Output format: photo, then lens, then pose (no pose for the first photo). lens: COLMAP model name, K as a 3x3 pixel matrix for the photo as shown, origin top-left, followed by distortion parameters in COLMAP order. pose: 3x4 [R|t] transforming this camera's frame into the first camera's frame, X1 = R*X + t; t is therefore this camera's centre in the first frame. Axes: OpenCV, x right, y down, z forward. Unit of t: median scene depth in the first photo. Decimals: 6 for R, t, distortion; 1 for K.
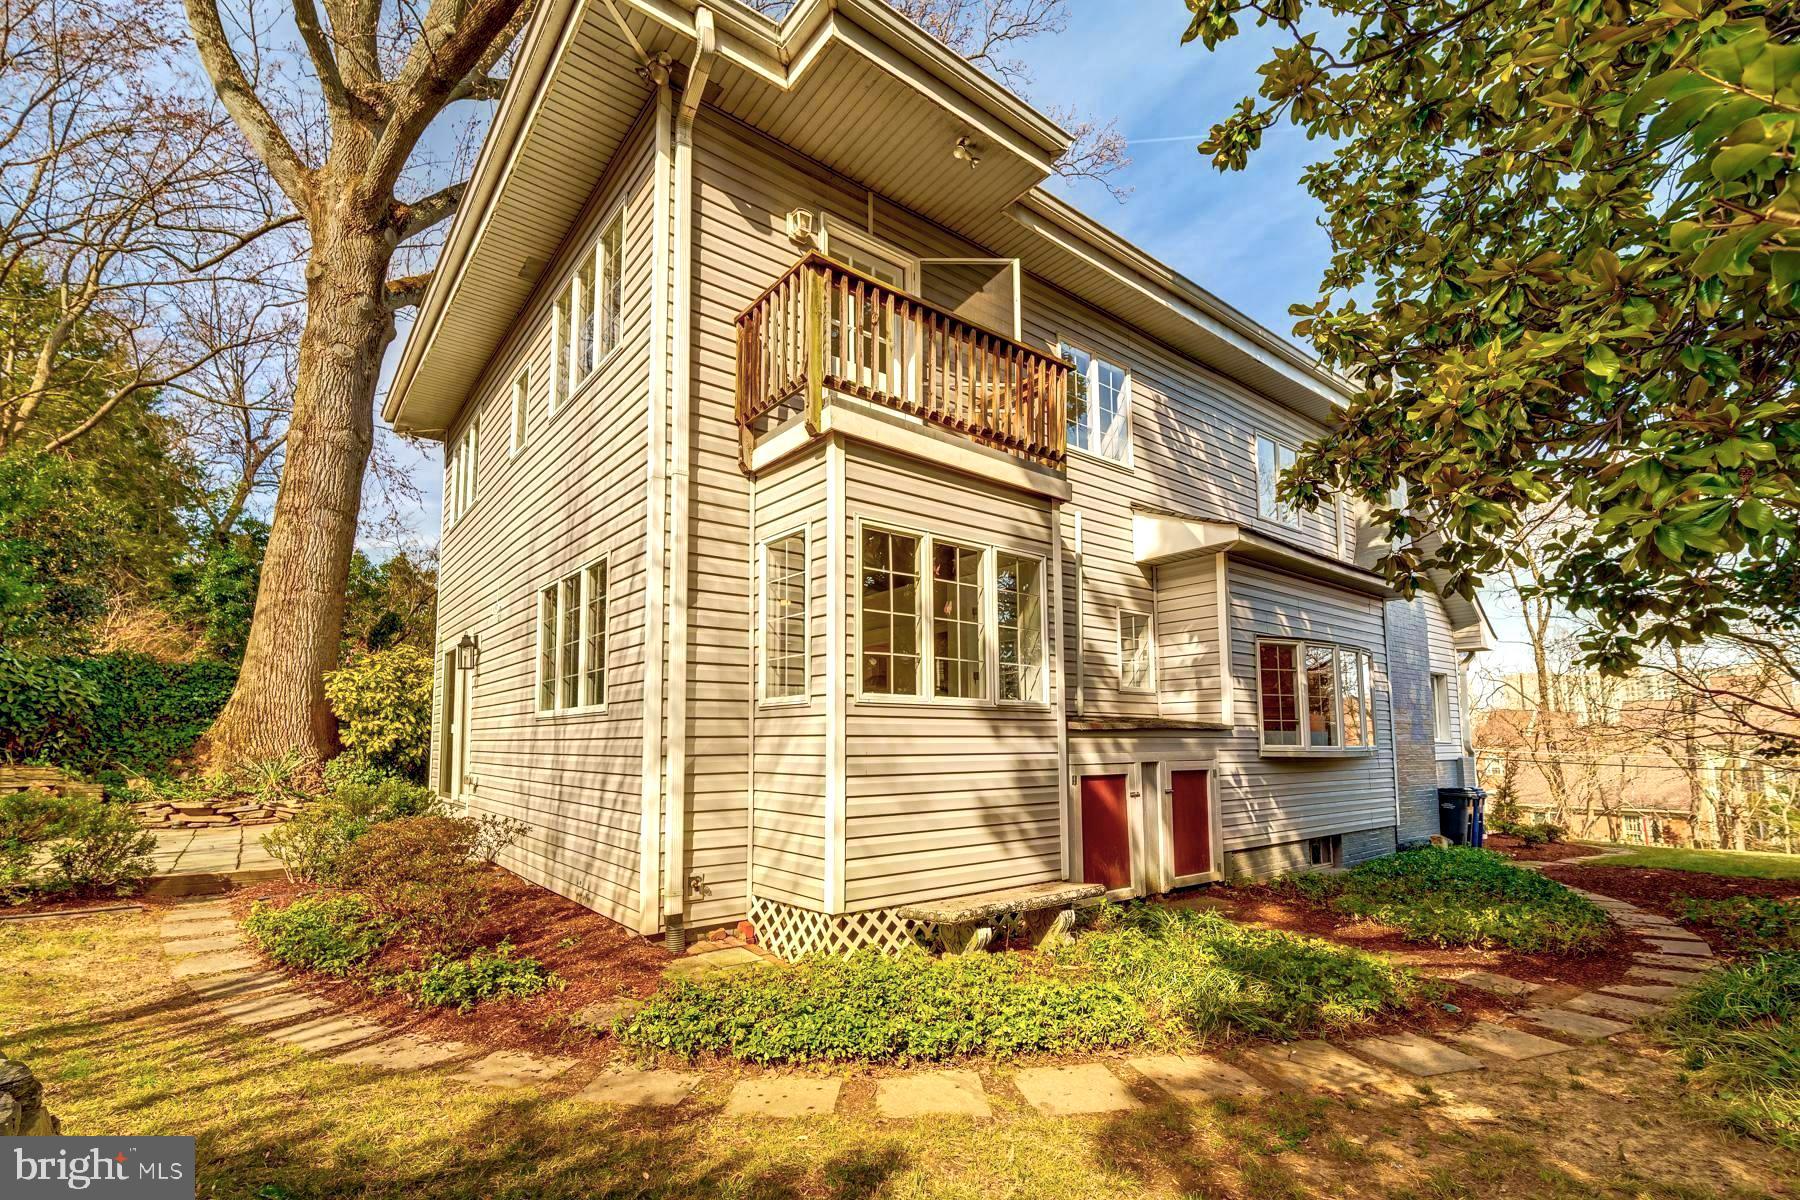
lens RADIAL K [[799.9, 0, 876.7], [0, 799.9, 664.9], [0, 0, 1]] dist [0.003096, 0.000951]
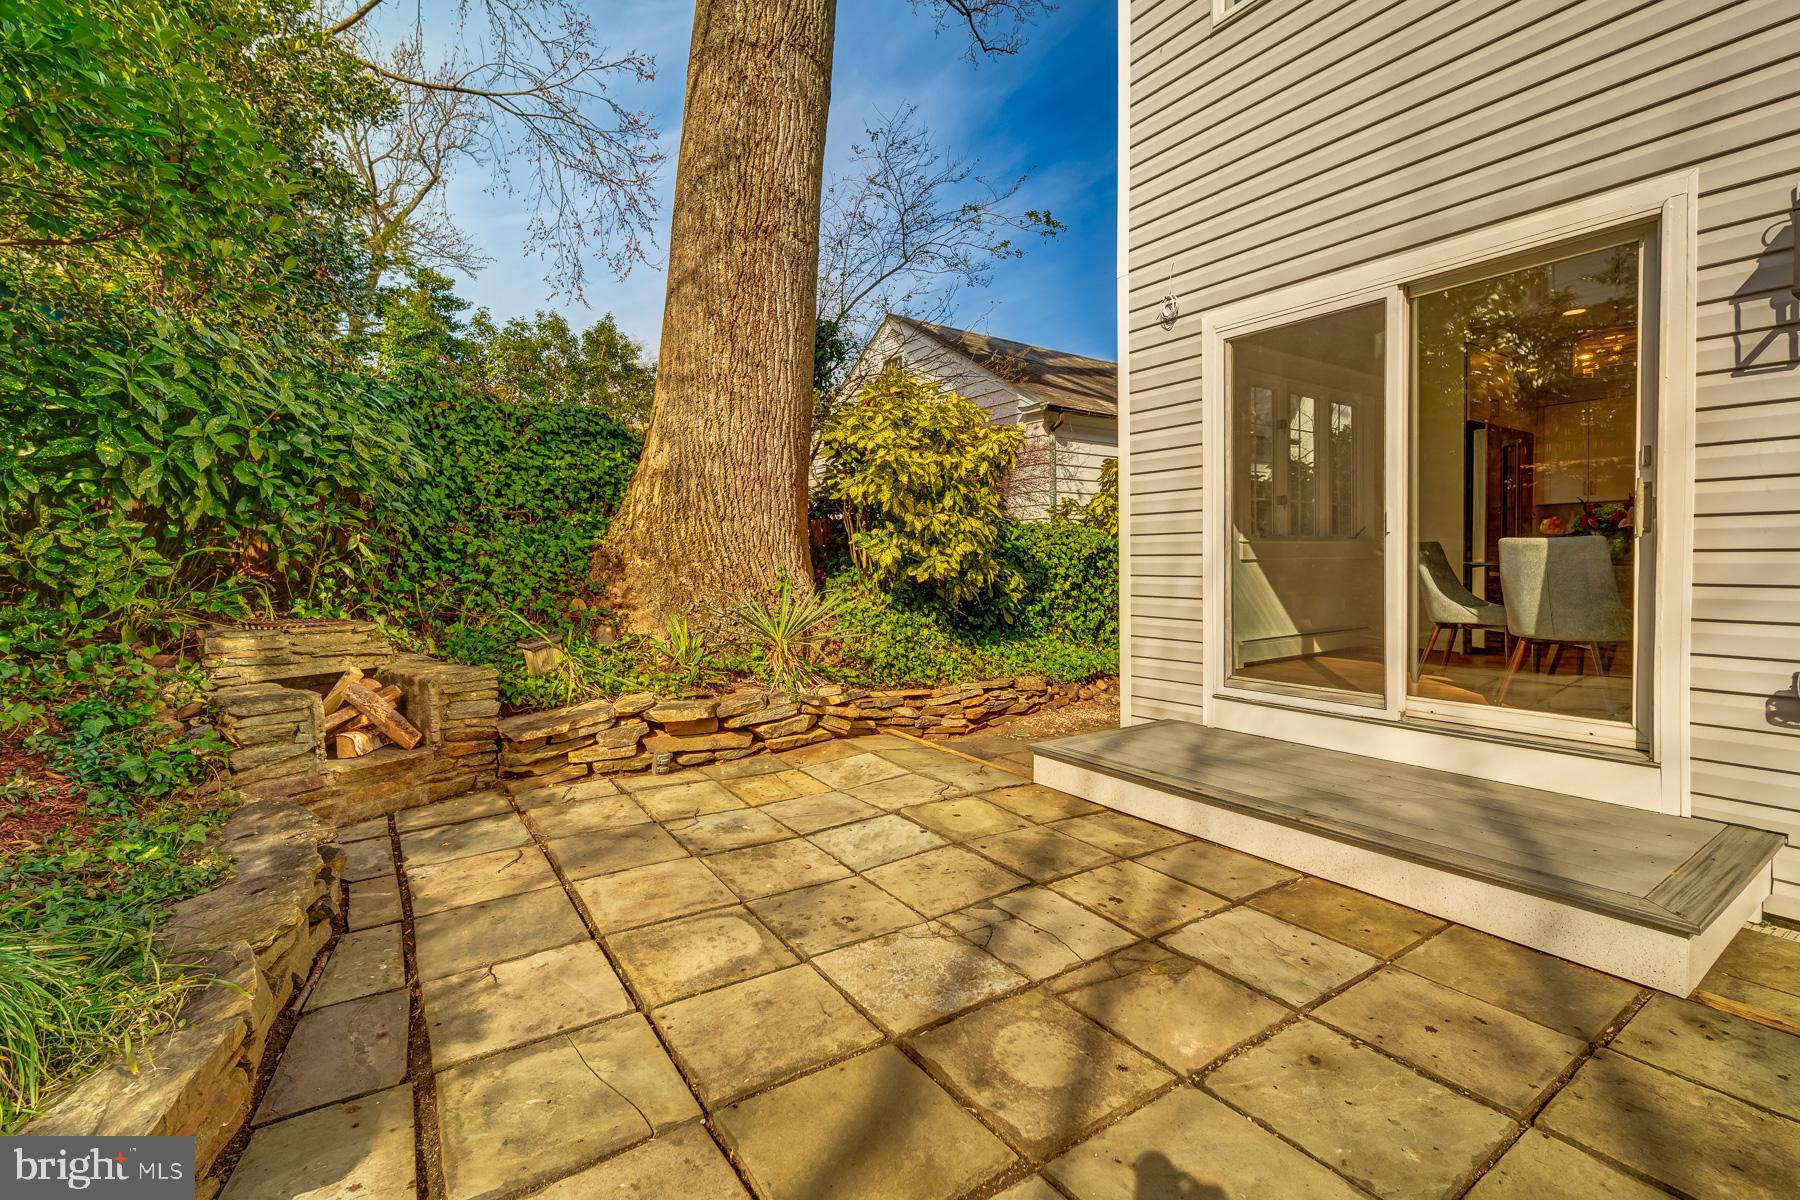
lens RADIAL K [[805.4, 0, 908.3], [0, 805.4, 585.9], [0, 0, 1]] dist [0.002082, 0.000861]
pose [[0.997735, -0.004547, -0.067114, -0.700201], [0.013267, 0.991417, 0.130065, 0.056783], [0.065947, -0.130661, 0.989231, 0.596936]]
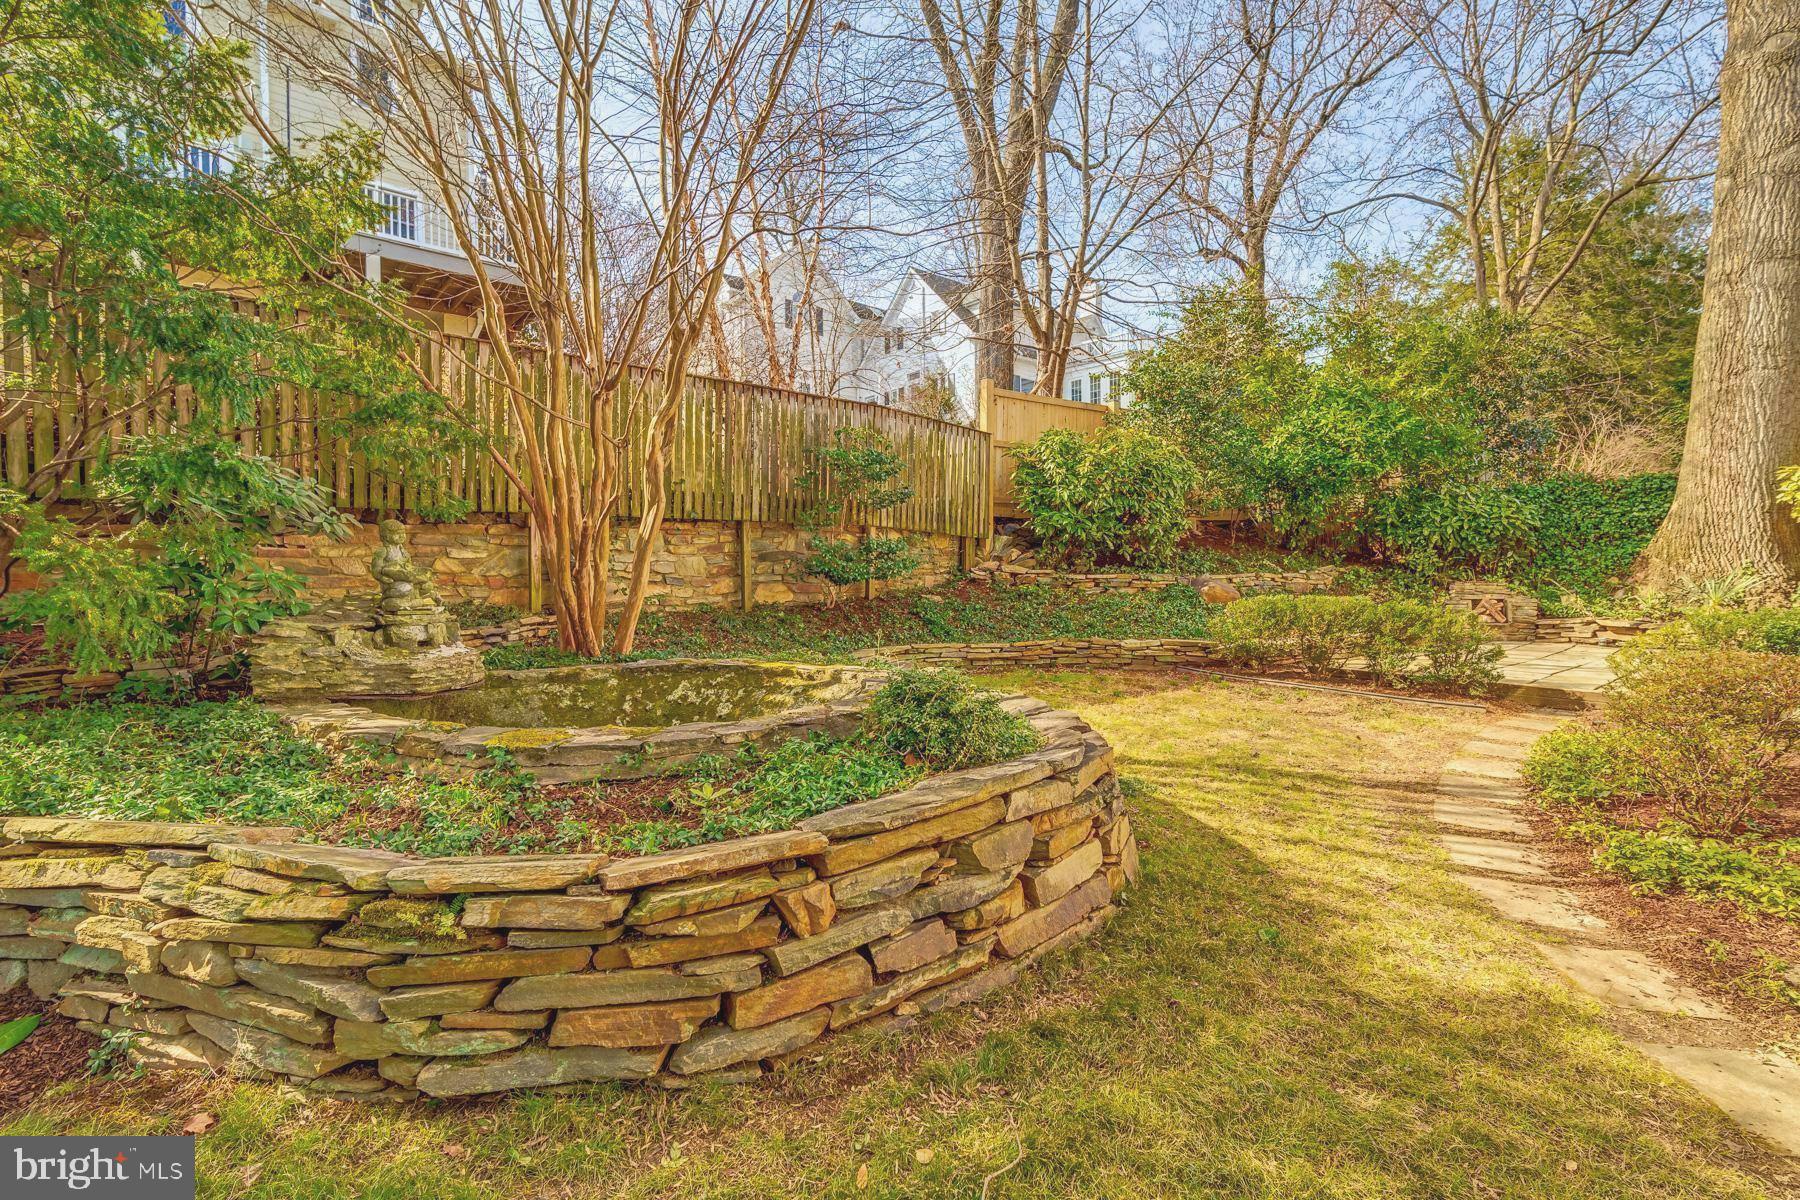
lens RADIAL K [[805.4, 0, 908.3], [0, 805.4, 585.9], [0, 0, 1]] dist [0.002082, 0.000861]
pose [[0.035023, 0.014546, -0.999281, 0.092758], [0.109655, 0.993801, 0.018310, 0.016759], [0.993353, -0.110217, 0.033210, 0.115639]]
